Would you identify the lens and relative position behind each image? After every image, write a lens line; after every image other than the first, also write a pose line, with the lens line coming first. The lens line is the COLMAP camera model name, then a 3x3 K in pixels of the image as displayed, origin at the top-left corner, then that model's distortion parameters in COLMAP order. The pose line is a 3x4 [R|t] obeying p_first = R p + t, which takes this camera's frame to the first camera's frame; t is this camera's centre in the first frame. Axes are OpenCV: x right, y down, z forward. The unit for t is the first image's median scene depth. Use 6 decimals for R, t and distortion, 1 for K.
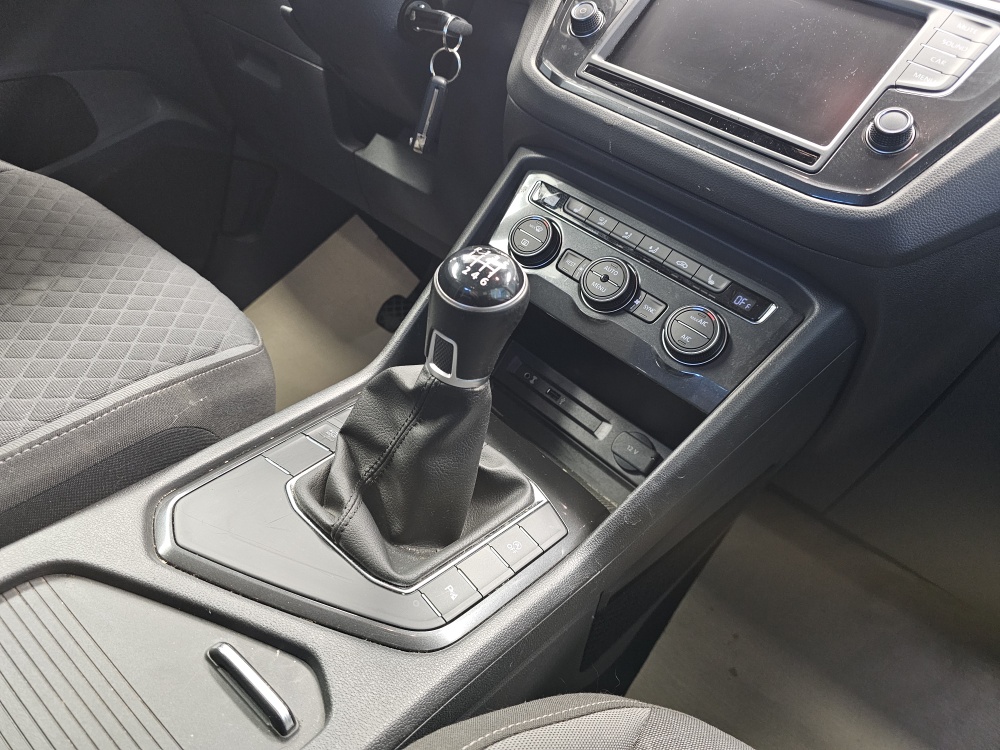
lens RADIAL K [[677.4, 0, 506.4], [0, 677.4, 375.3], [0, 0, 1]] dist [0.079631, -0.095758]
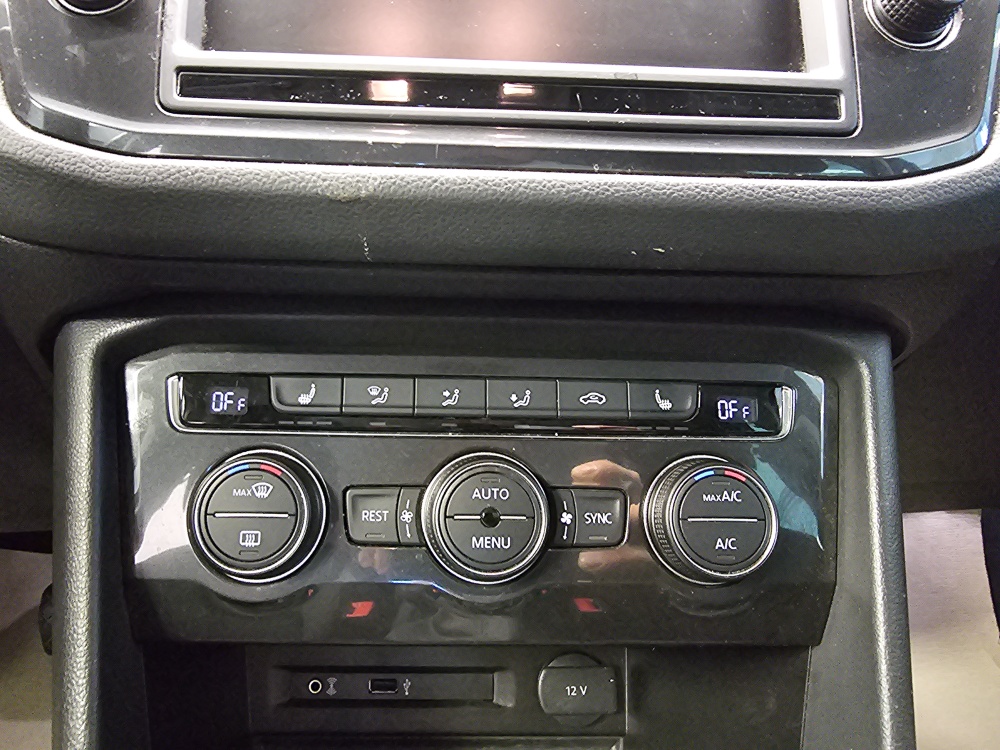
lens RADIAL K [[676.4, 0, 435.3], [0, 676.4, 373.2], [0, 0, 1]] dist [0.001469, -0.000618]
pose [[0.714916, -0.508595, 0.479819, -0.037575], [0.500936, 0.851312, 0.155986, -0.303732], [-0.487809, 0.128842, 0.863390, 0.637757]]
